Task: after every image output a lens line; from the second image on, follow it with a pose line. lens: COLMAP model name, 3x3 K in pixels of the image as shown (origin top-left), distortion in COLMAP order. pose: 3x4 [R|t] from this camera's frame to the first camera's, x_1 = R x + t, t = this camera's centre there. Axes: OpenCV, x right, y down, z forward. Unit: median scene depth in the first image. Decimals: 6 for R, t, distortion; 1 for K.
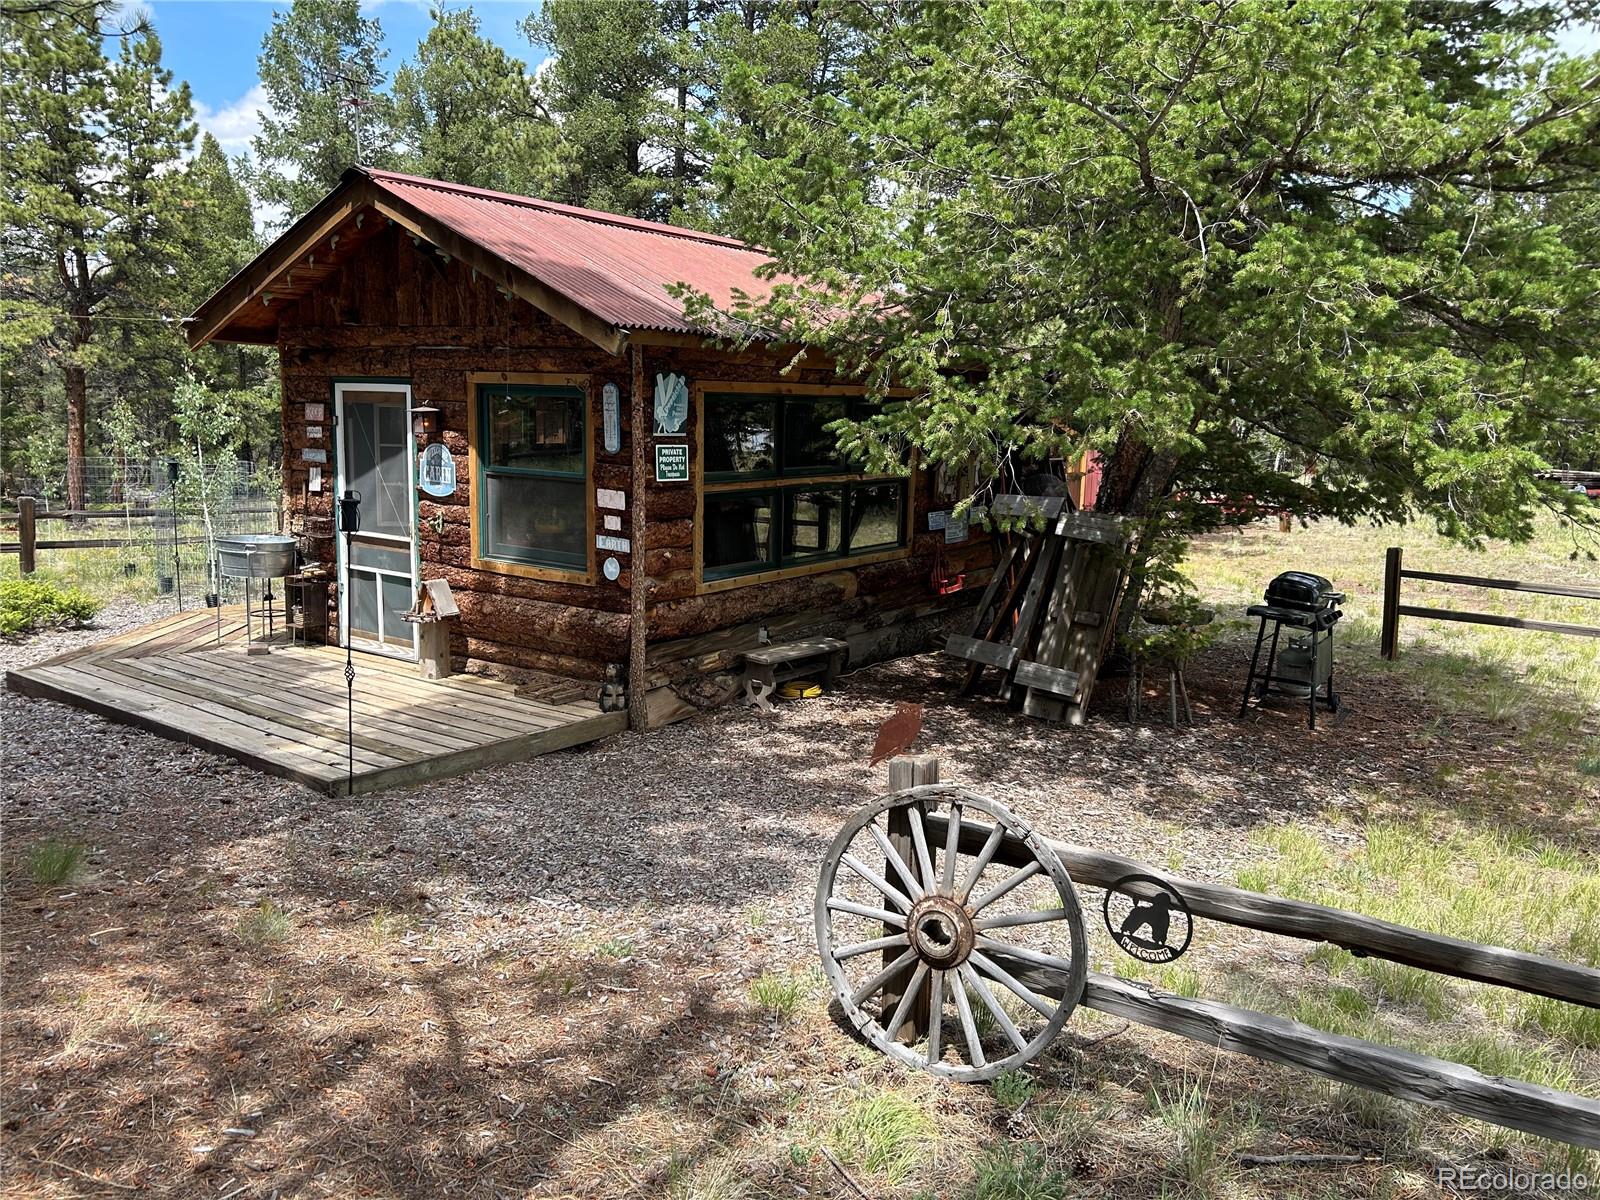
lens RADIAL K [[1218.7, 0, 795.5], [0, 1218.7, 604.5], [0, 0, 1]] dist [-0.000462, -0.016443]
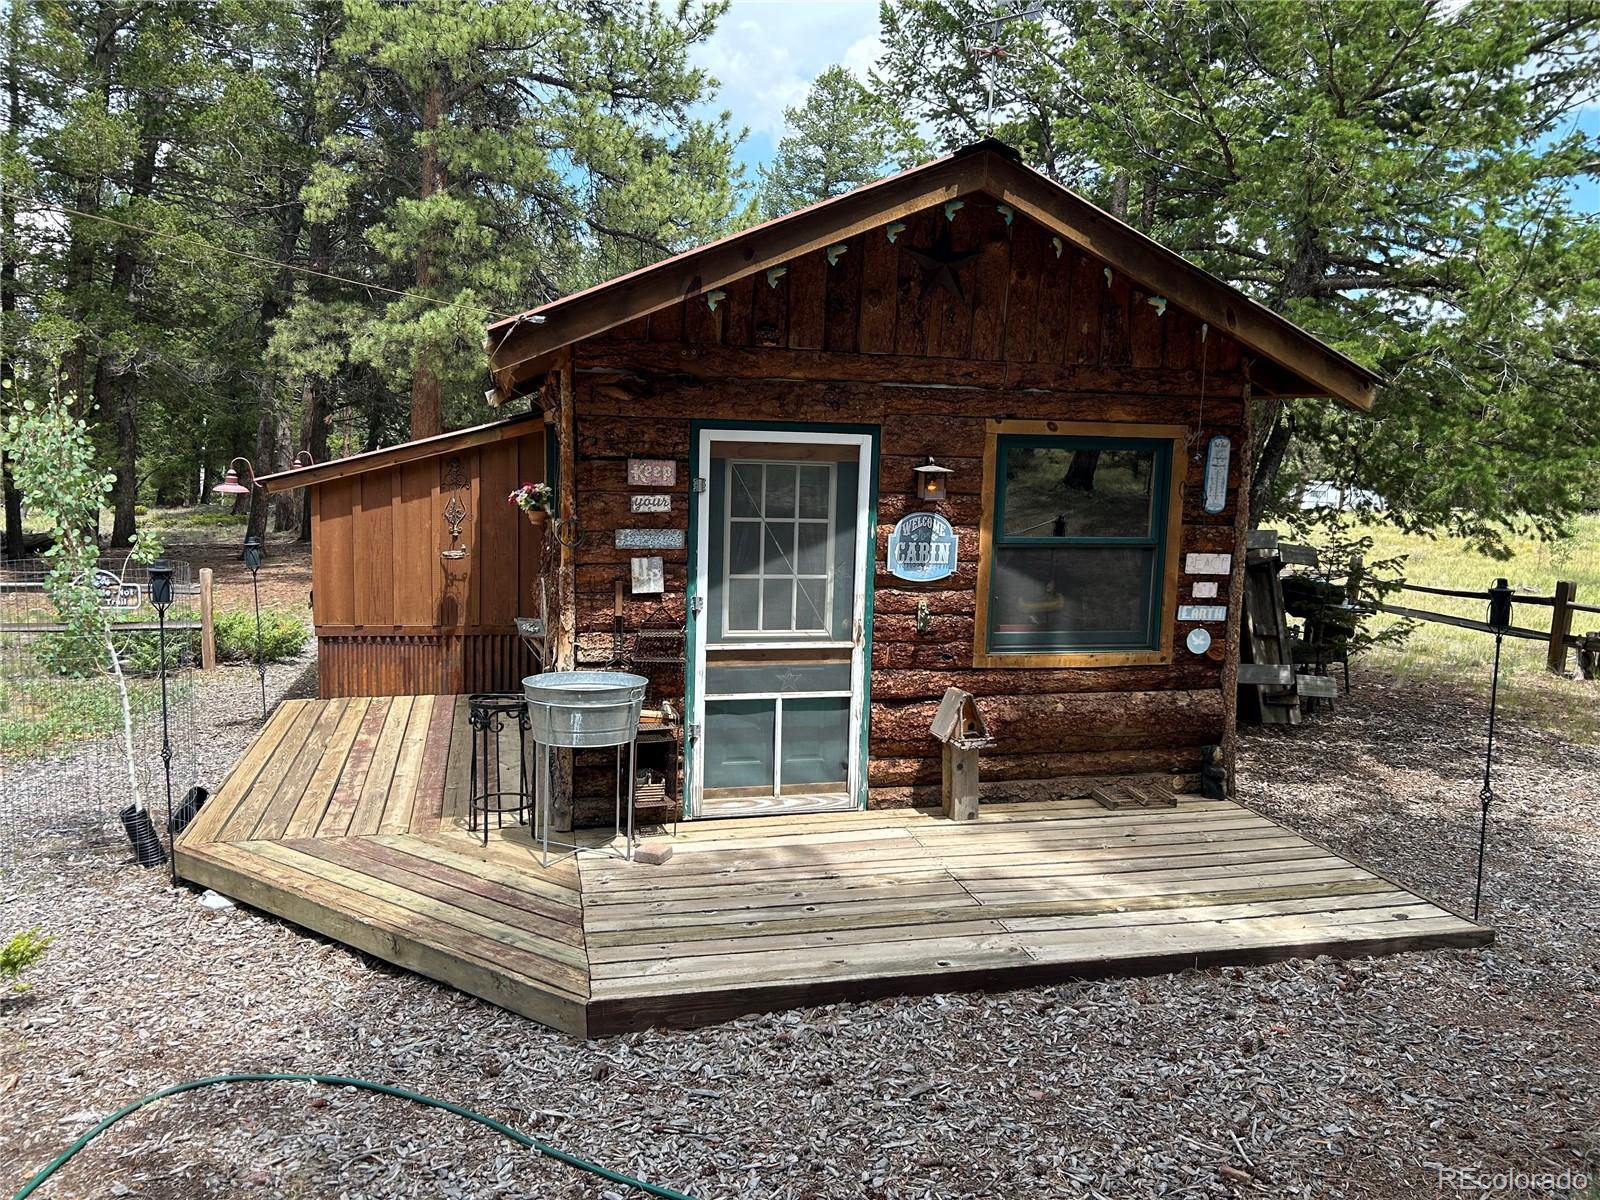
lens RADIAL K [[1218.7, 0, 801.7], [0, 1218.7, 599.6], [0, 0, 1]] dist [-0.000462, -0.016443]
pose [[0.662192, -0.108924, 0.741376, -0.916235], [0.116657, 0.992301, 0.041593, -0.119312], [-0.740198, 0.058944, 0.669800, 0.557698]]
